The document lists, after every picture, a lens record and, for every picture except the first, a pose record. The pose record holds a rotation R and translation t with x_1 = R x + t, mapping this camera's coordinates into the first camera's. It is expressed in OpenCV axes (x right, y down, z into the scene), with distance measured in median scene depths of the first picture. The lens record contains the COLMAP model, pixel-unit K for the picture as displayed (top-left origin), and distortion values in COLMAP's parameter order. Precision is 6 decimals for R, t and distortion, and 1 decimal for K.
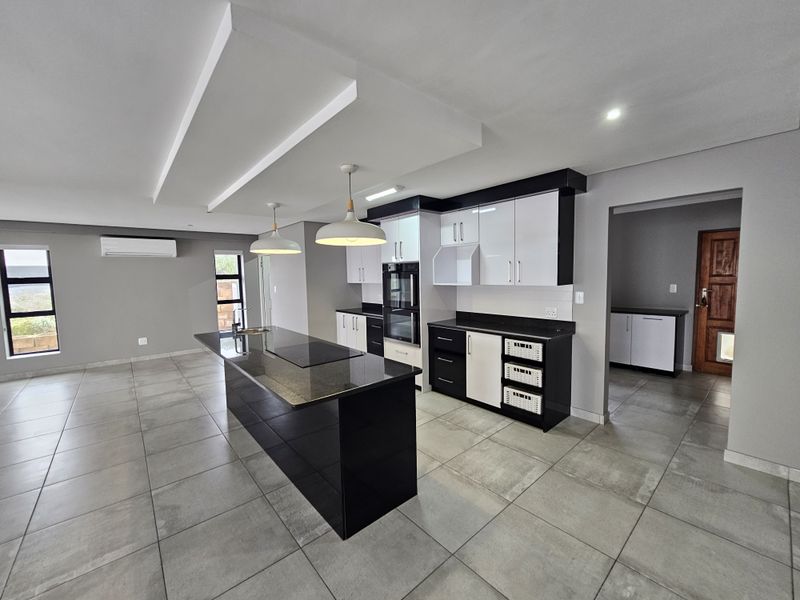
lens RADIAL K [[326.6, 0, 399.1], [0, 326.6, 299.5], [0, 0, 1]] dist [-0.001417, 0.000502]
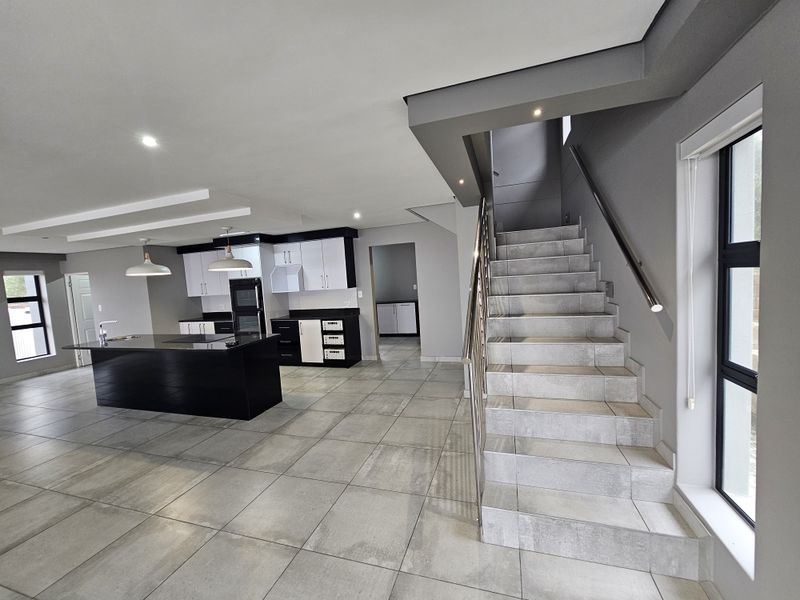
lens RADIAL K [[326.6, 0, 400.7], [0, 326.6, 300.2], [0, 0, 1]] dist [-0.001417, 0.000502]
pose [[0.853891, -0.070963, 0.515591, -0.192478], [0.084544, 0.996416, -0.002876, 0.050134], [-0.513539, 0.046046, 0.856830, -0.656622]]
